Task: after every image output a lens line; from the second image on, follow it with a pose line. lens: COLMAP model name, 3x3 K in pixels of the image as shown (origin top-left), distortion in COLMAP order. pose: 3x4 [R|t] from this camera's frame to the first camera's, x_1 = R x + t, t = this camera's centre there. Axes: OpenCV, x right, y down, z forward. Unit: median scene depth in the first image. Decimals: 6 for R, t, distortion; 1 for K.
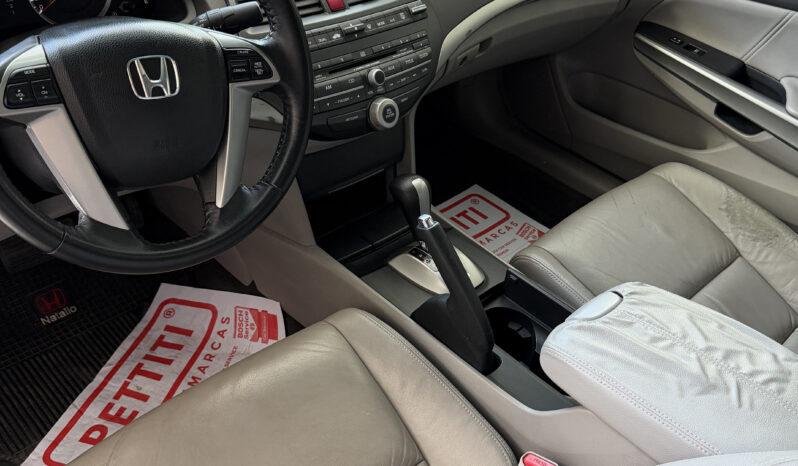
lens RADIAL K [[740.1, 0, 399.0], [0, 740.1, 233.0], [0, 0, 1]] dist [0.150440, -0.318489]
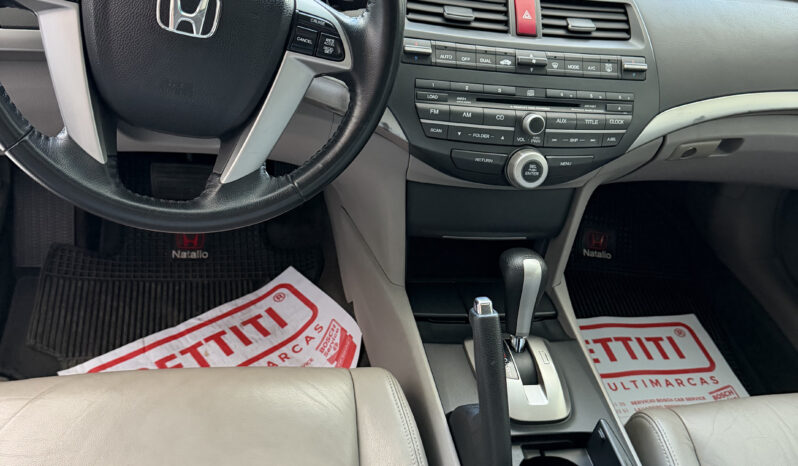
lens RADIAL K [[740.1, 0, 399.0], [0, 740.1, 233.0], [0, 0, 1]] dist [0.150440, -0.318489]
pose [[0.843040, 0.371794, -0.388654, 0.182359], [-0.397980, 0.917284, 0.014224, -0.048216], [0.361794, 0.142685, 0.921274, 0.195545]]
